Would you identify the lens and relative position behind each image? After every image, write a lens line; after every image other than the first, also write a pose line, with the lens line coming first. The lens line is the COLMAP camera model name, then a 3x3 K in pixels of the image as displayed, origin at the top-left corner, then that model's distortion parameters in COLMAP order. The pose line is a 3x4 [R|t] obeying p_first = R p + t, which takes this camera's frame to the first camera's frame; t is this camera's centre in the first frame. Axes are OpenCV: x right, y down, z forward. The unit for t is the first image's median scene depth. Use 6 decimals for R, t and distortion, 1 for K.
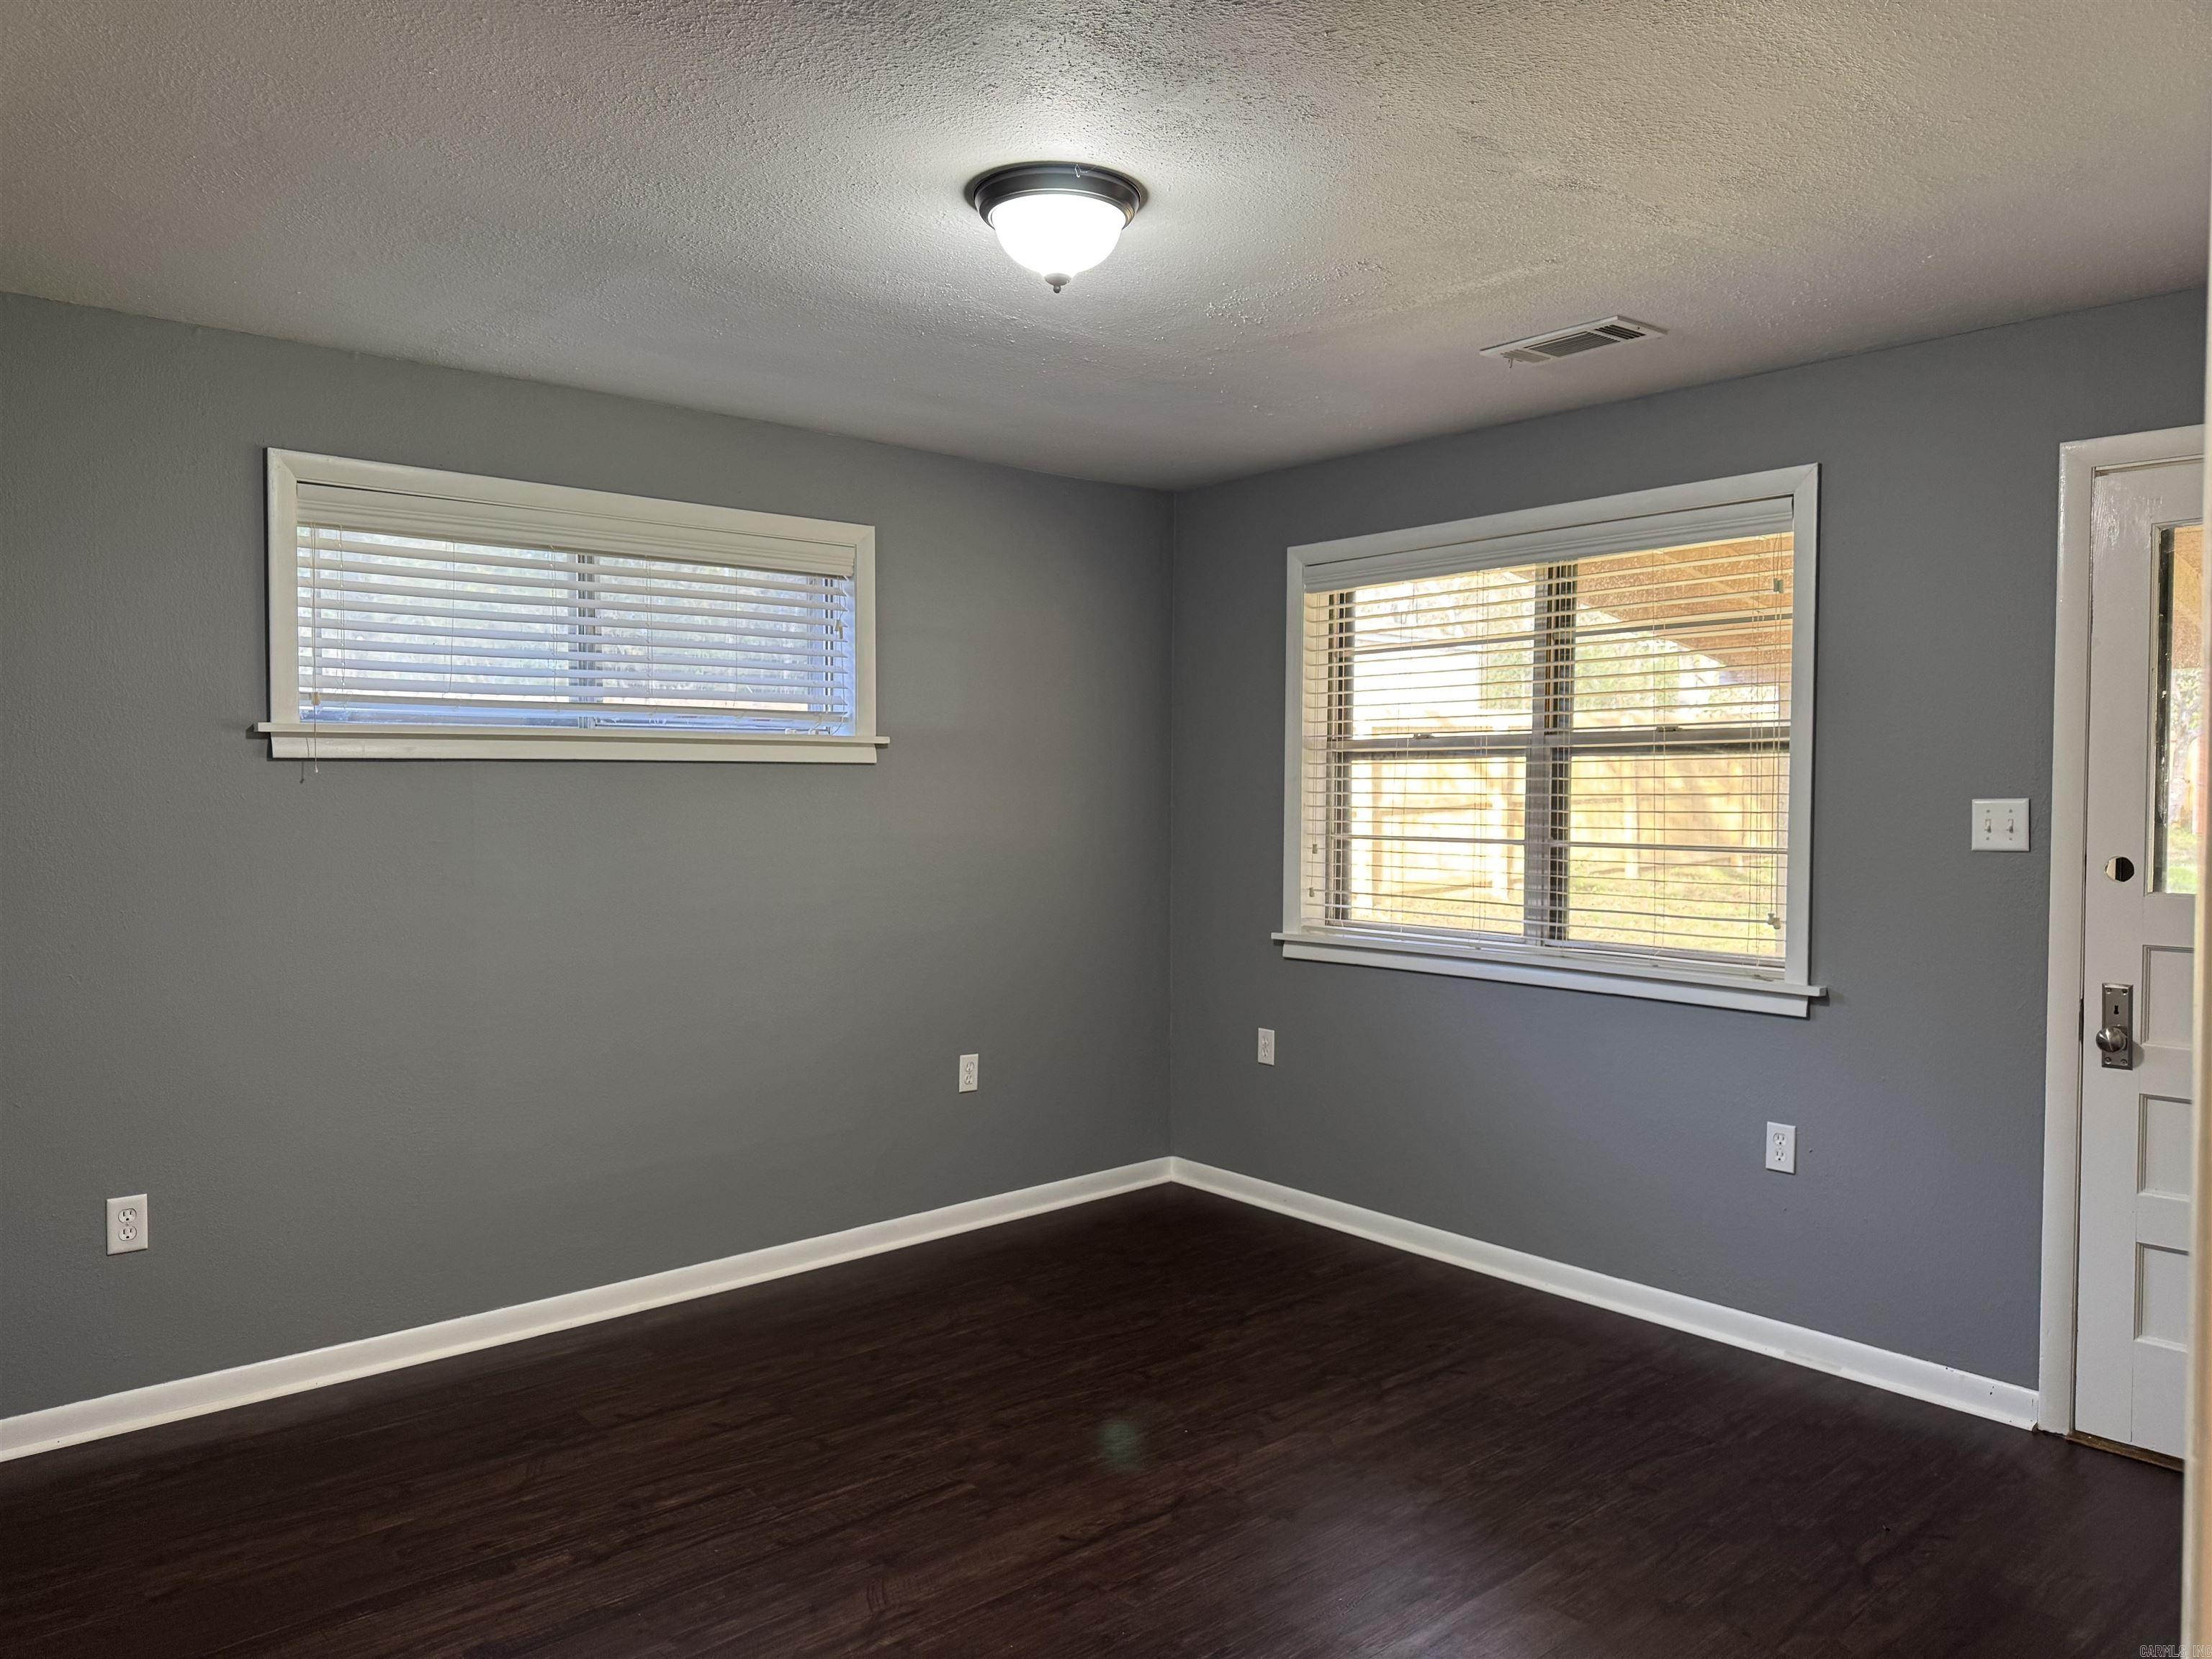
lens RADIAL K [[1590.5, 0, 1123.9], [0, 1590.5, 837.2], [0, 0, 1]] dist [0.057995, -0.066811]
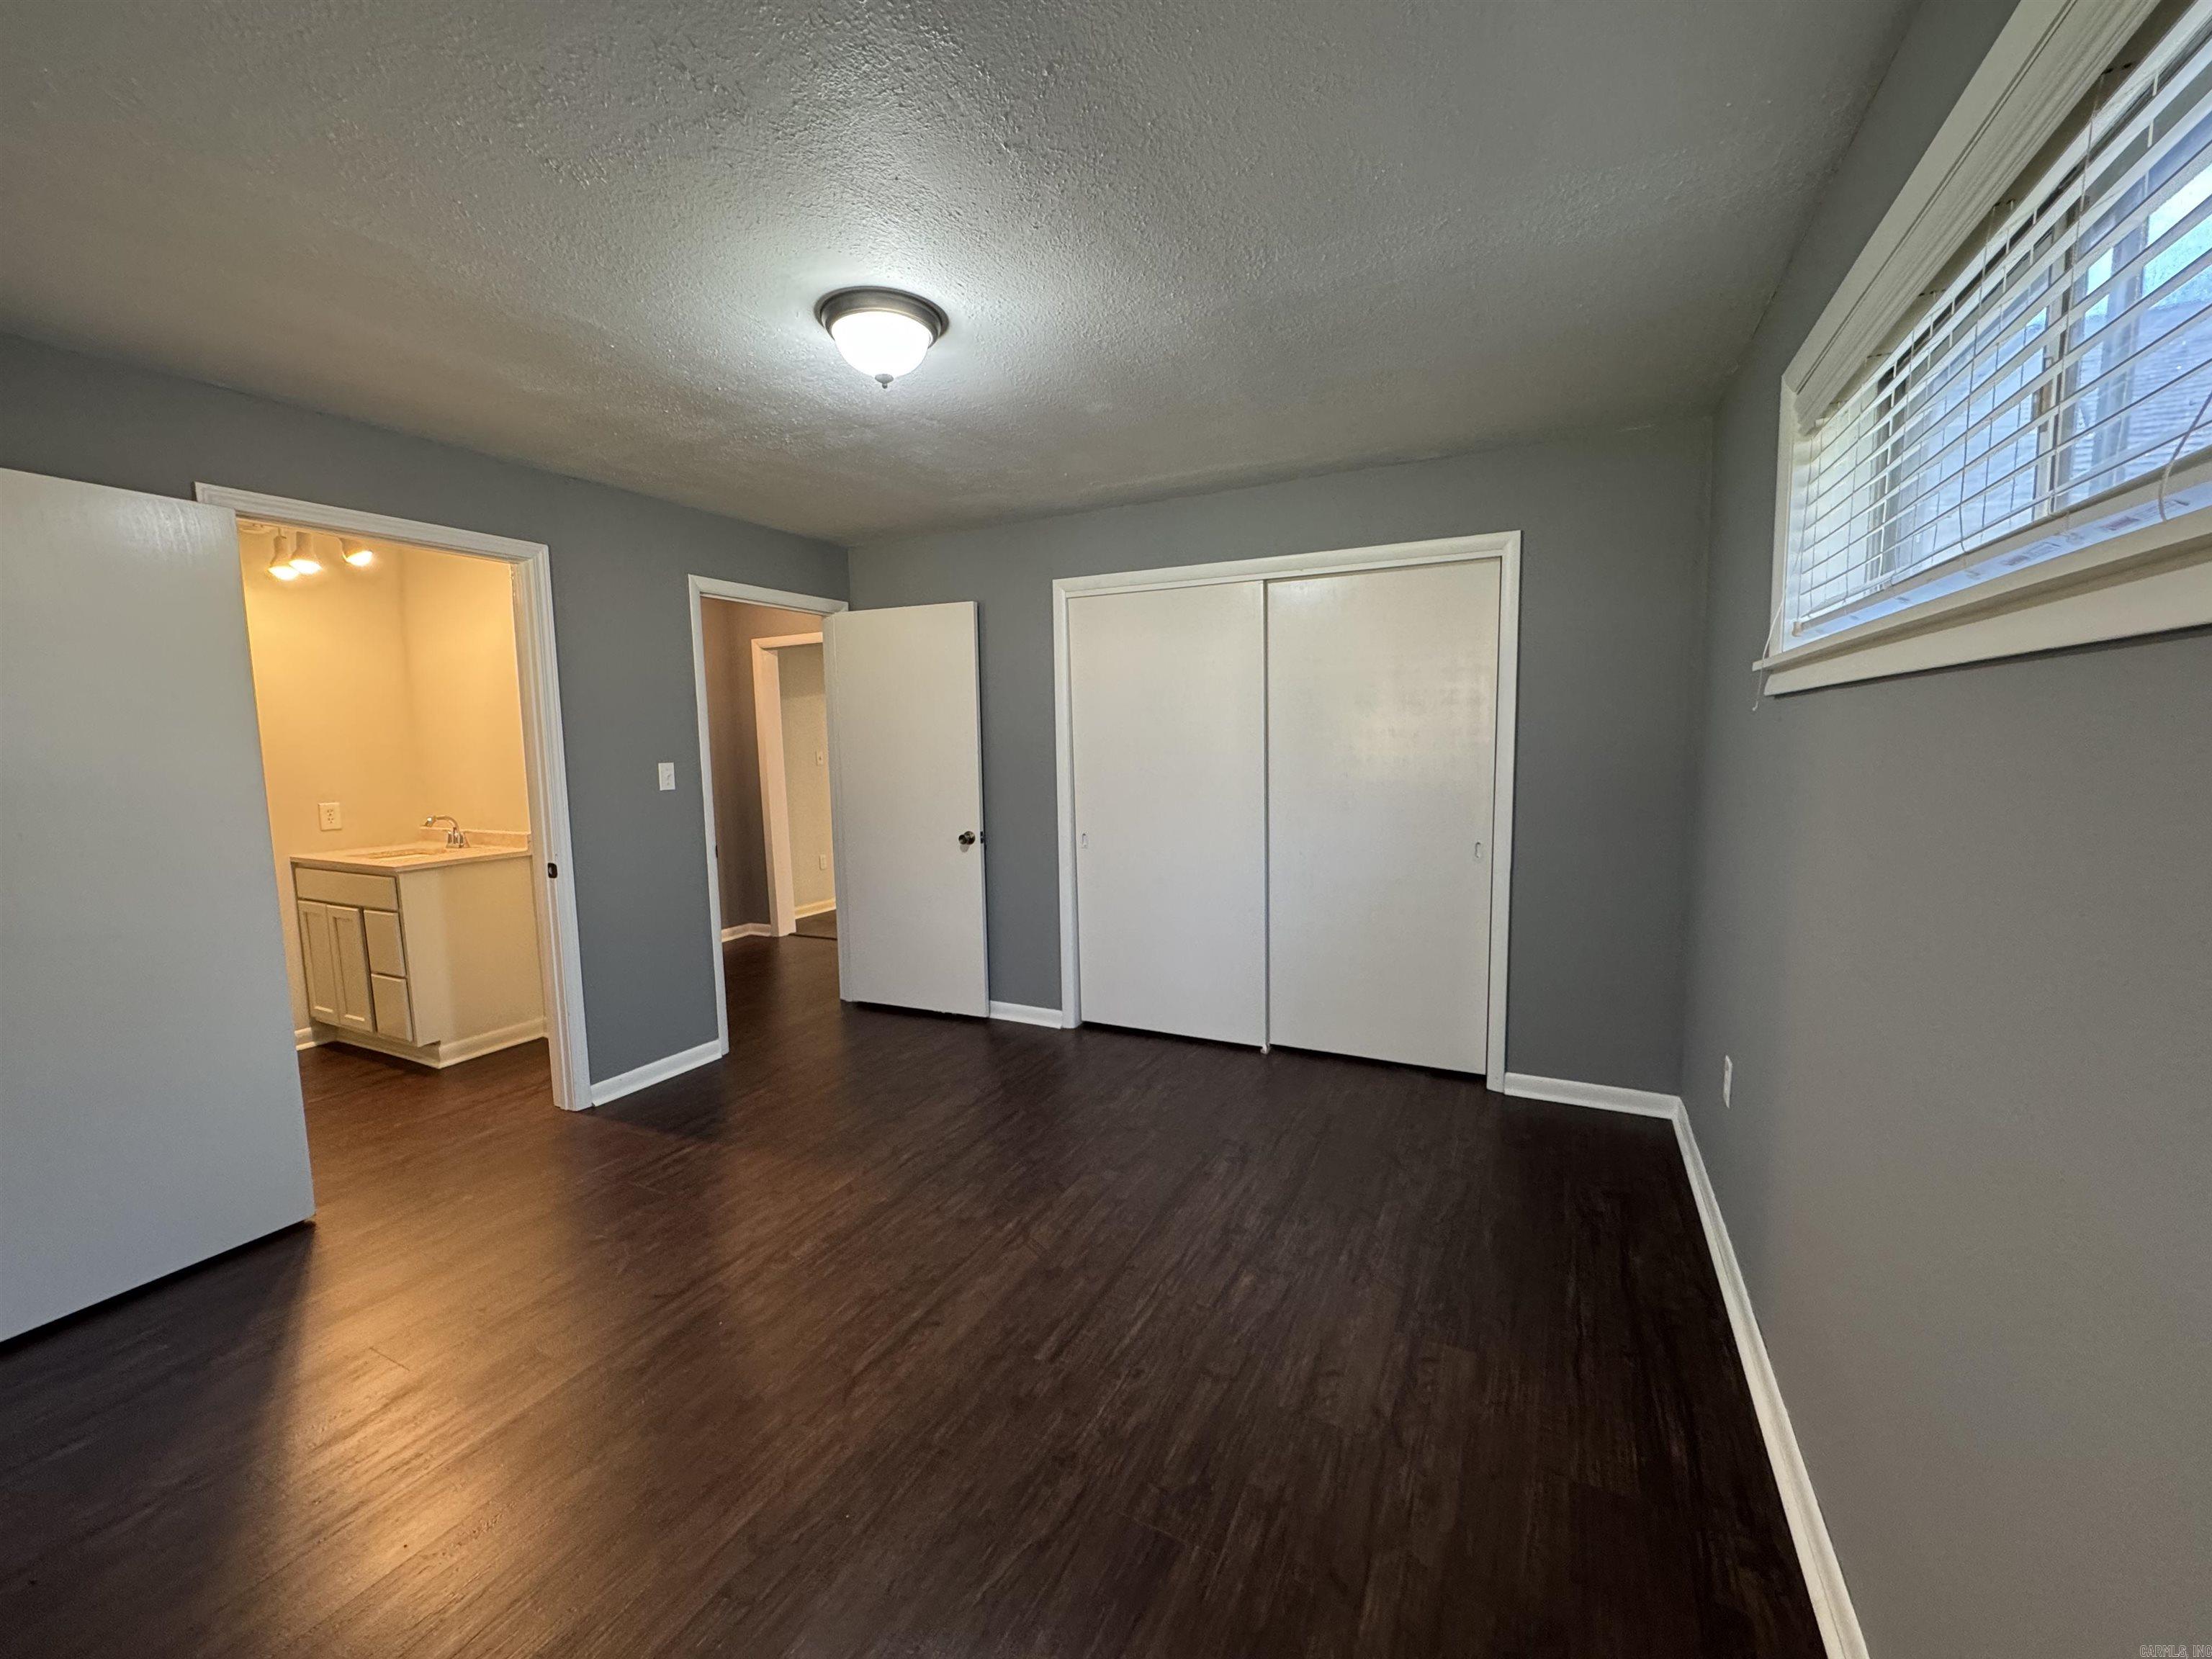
lens RADIAL K [[876.1, 0, 1106.0], [0, 876.1, 829.5], [0, 0, 1]] dist [-0.007697, 0.000192]
pose [[-0.933015, 0.053170, -0.355888, 0.062853], [0.004716, 0.990745, 0.135654, -0.051758], [0.359807, 0.124889, -0.924630, 1.608744]]
